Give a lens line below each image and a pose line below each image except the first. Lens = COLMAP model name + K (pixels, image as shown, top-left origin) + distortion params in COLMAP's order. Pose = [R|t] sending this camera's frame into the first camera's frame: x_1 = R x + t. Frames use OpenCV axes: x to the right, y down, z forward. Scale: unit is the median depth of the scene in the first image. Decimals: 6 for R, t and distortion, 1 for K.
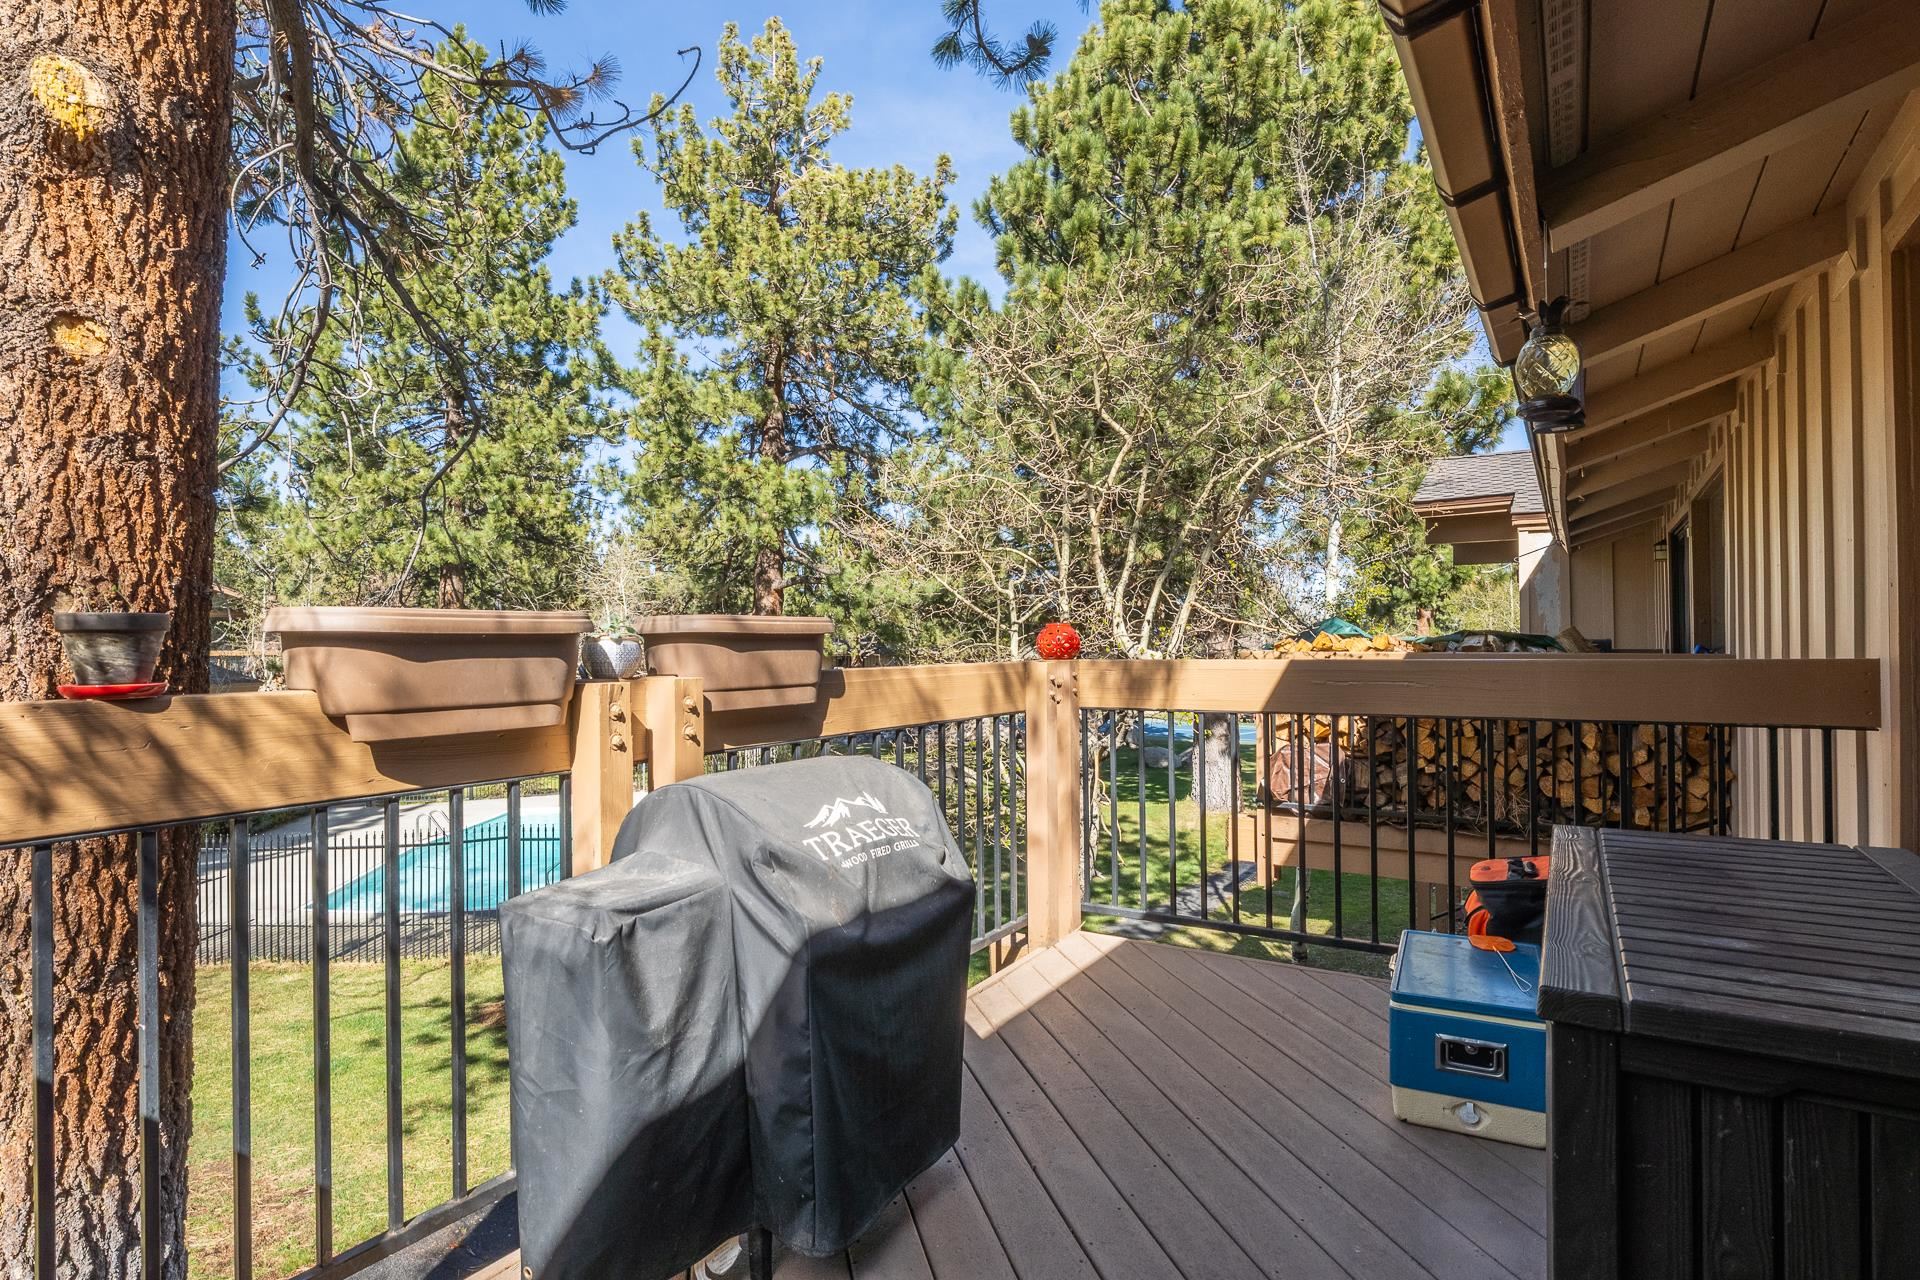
lens RADIAL K [[1010.4, 0, 935.6], [0, 1010.4, 632.9], [0, 0, 1]] dist [-0.002151, -0.001229]
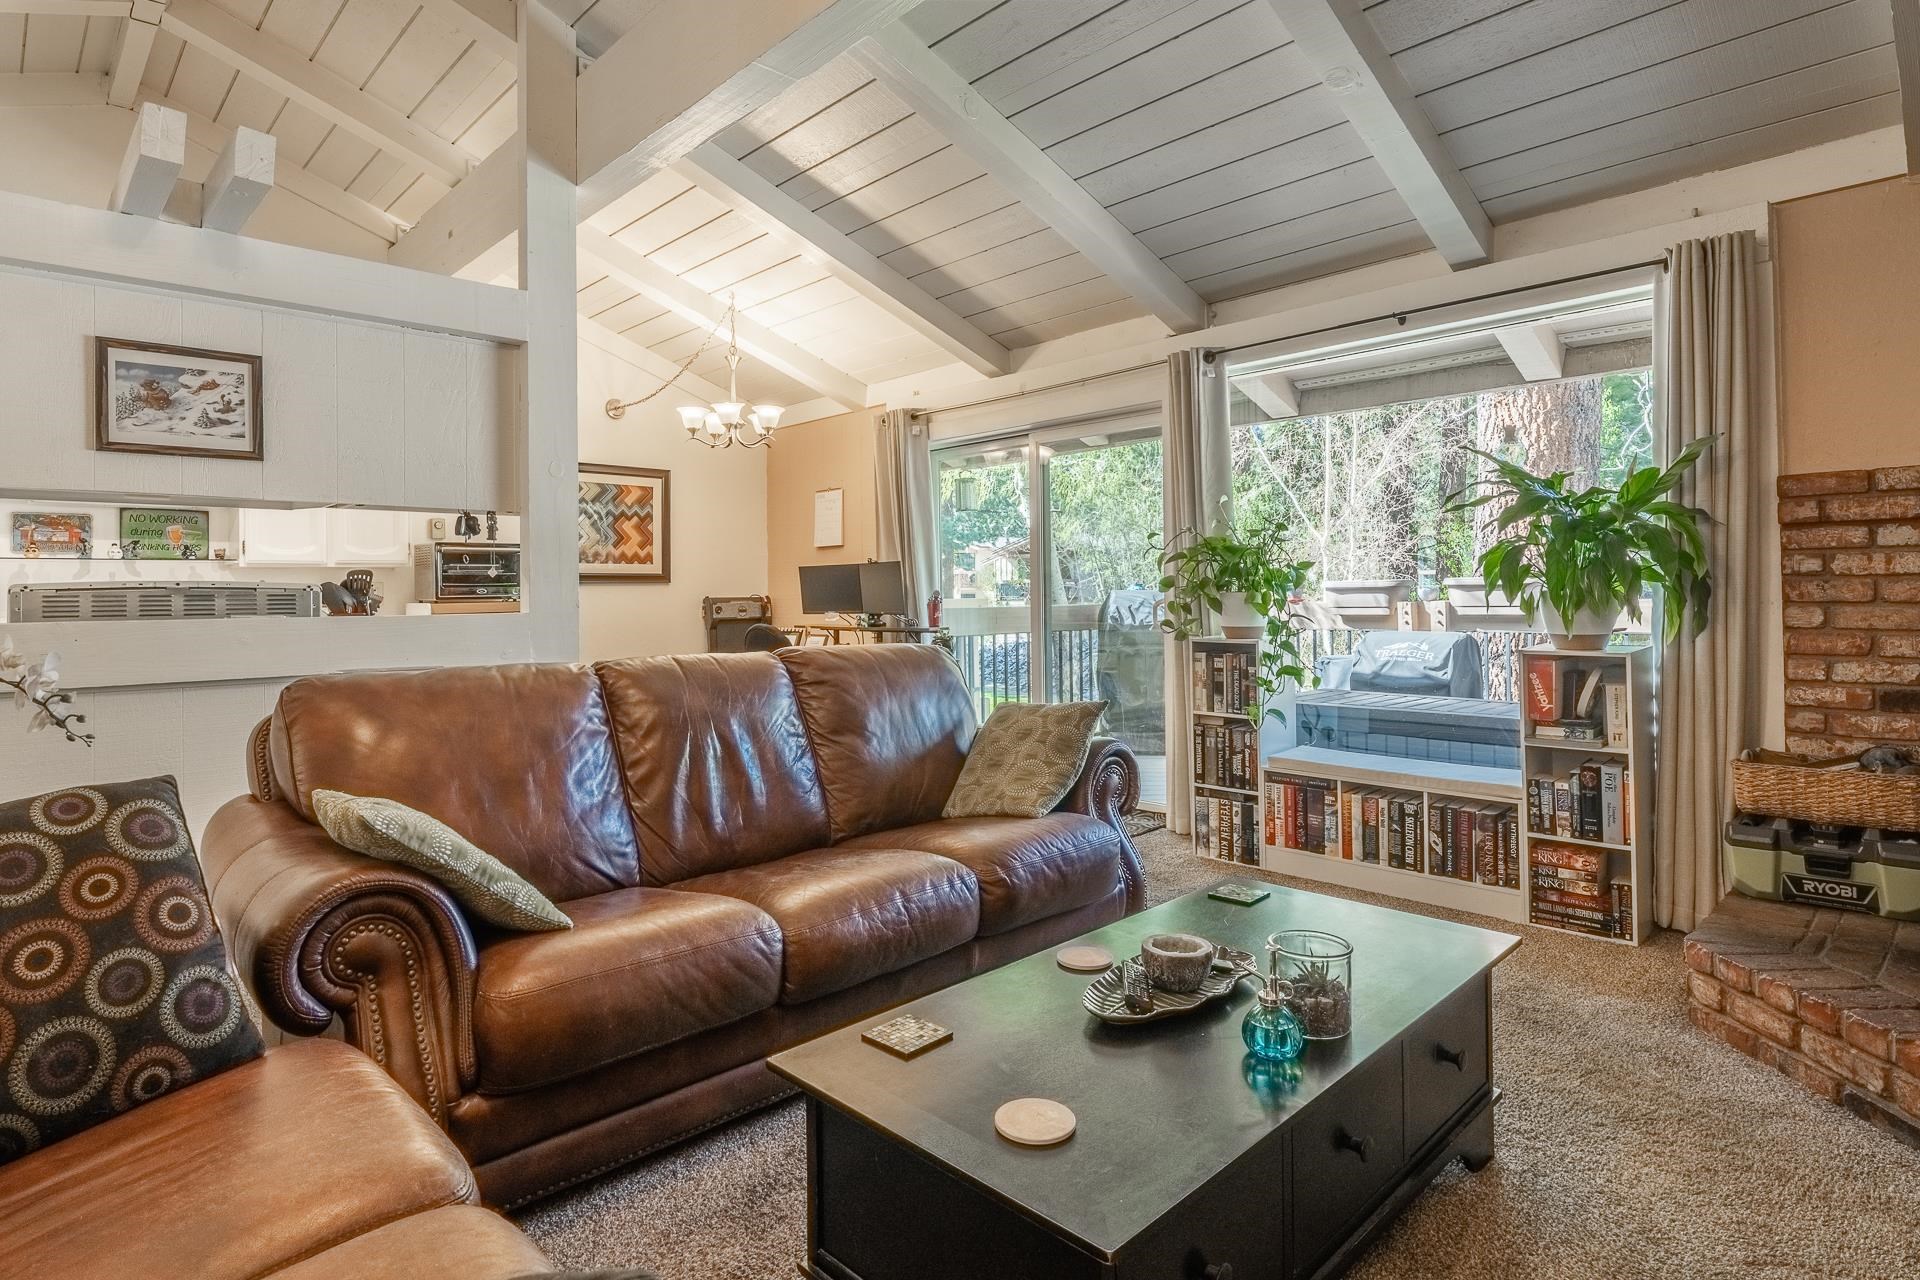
lens RADIAL K [[1010.4, 0, 935.6], [0, 1010.4, 632.9], [0, 0, 1]] dist [-0.002151, -0.001229]
pose [[-0.249699, 0.047911, -0.967138, 1.797113], [0.029275, 0.998692, 0.041916, -0.016075], [0.967881, -0.017846, -0.250775, 0.232845]]
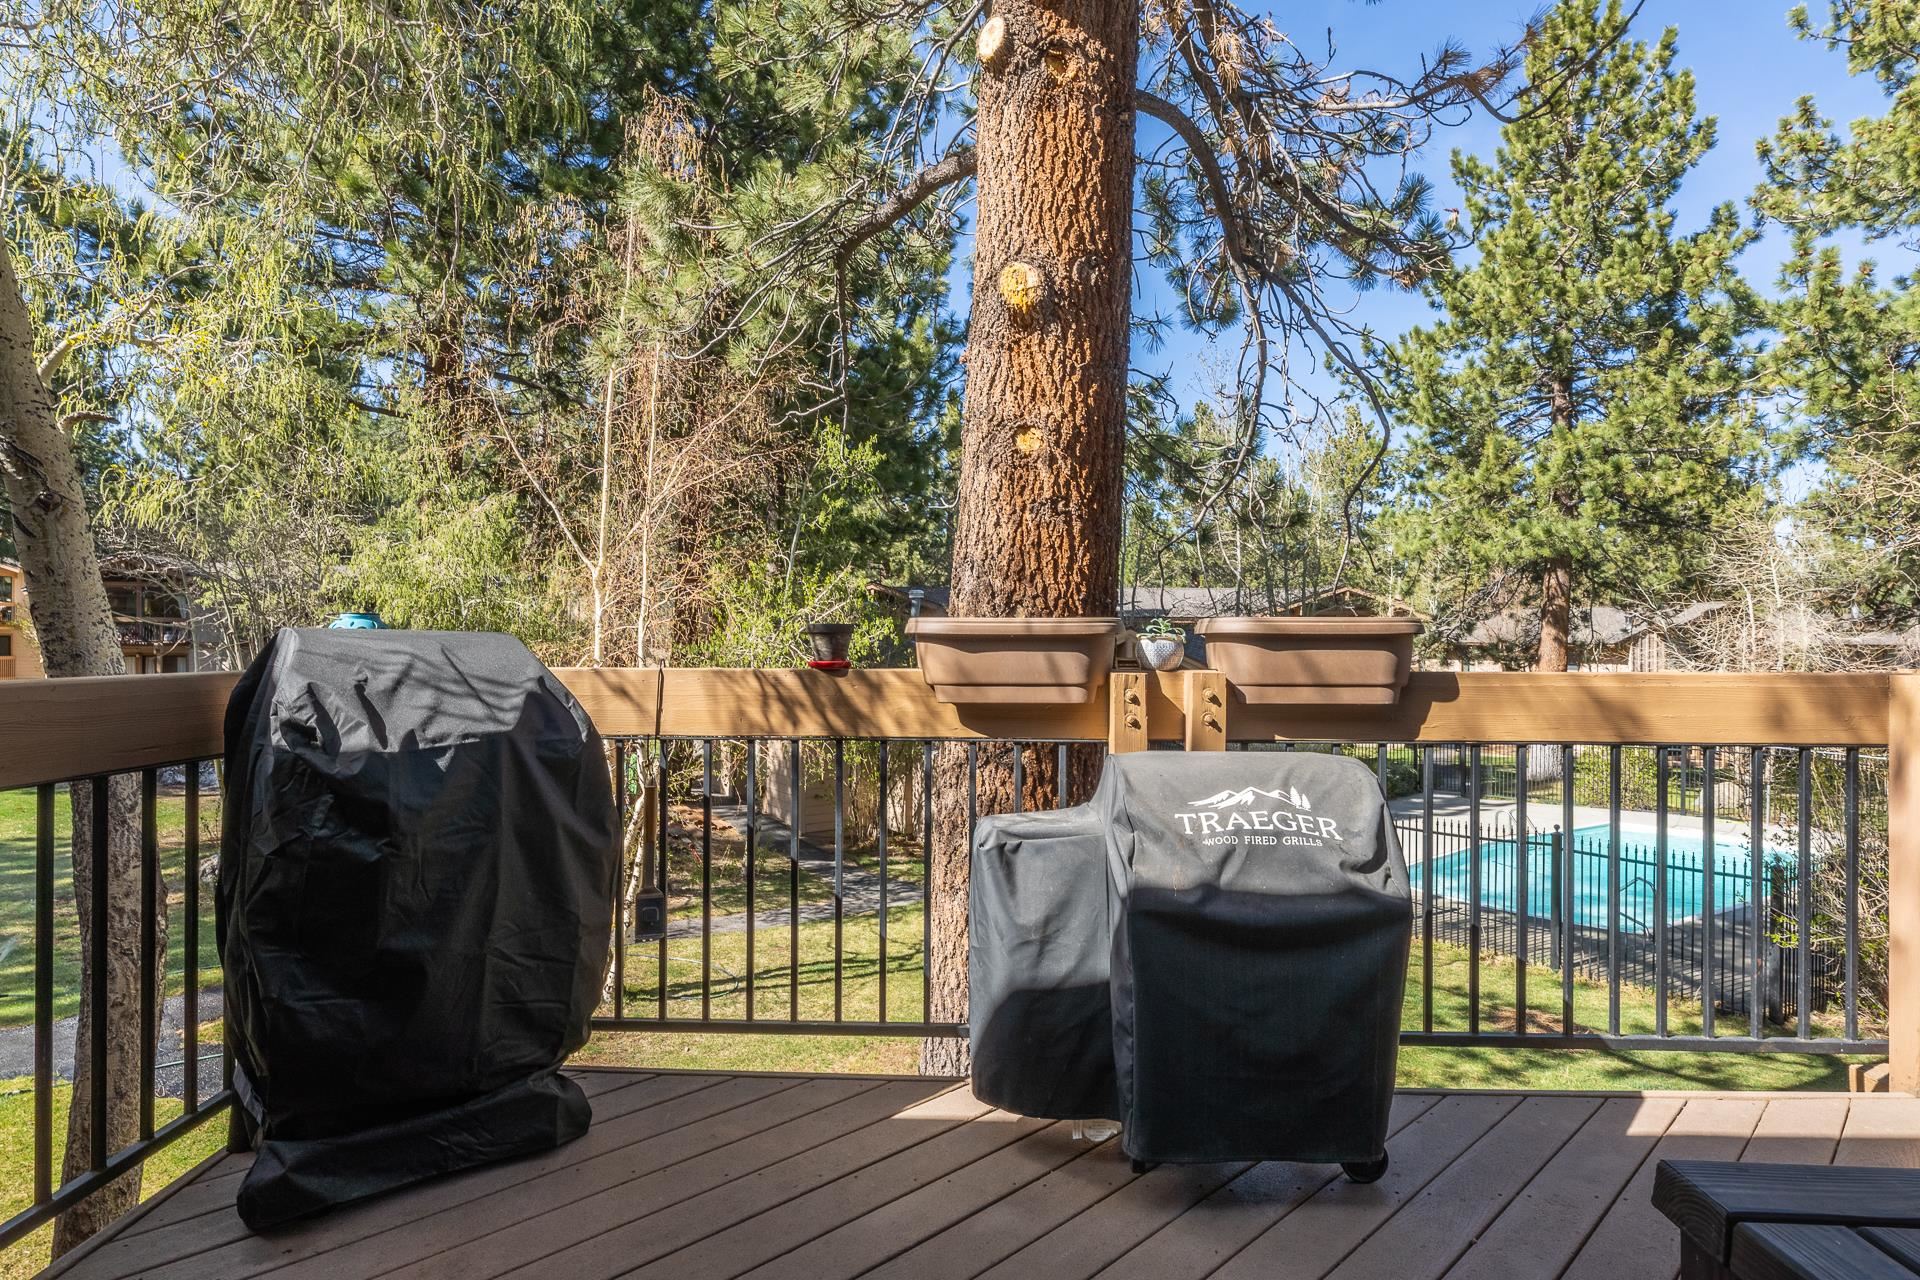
lens RADIAL K [[1010.4, 0, 935.6], [0, 1010.4, 632.9], [0, 0, 1]] dist [-0.002151, -0.001229]
pose [[0.498416, 0.002222, -0.866935, 0.389548], [0.001867, 0.999992, 0.003637, -0.003221], [0.866936, -0.003432, 0.498408, 0.098348]]
